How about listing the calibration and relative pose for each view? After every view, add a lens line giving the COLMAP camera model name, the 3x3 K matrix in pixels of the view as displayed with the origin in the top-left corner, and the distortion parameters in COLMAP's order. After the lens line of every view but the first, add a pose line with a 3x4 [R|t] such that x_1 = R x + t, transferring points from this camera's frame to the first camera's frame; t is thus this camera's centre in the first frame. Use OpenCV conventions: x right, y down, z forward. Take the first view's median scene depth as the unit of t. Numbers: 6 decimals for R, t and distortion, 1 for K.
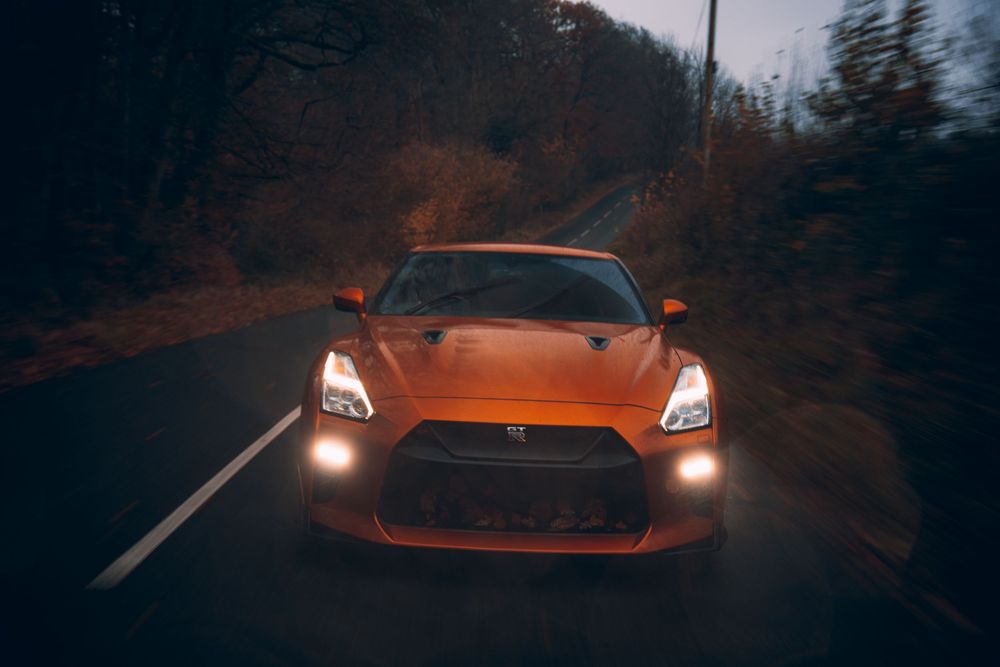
lens RADIAL K [[1102.1, 0, 500.0], [0, 1102.1, 333.5], [0, 0, 1]] dist [-0.002716, -0.013111]
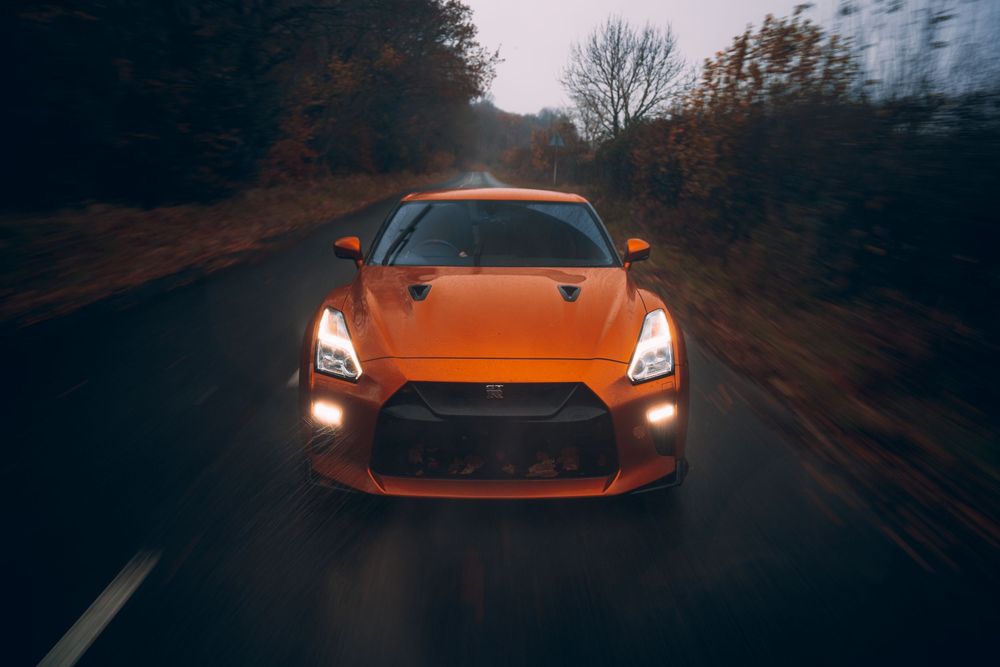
lens RADIAL K [[842.0, 0, 500.0], [0, 842.0, 333.5], [0, 0, 1]] dist [0.001190, 0.002205]
pose [[0.999583, -0.028774, -0.002556, 0.022657], [0.028848, 0.989690, 0.140293, -0.076644], [-0.001507, -0.140308, 0.990107, 0.180162]]
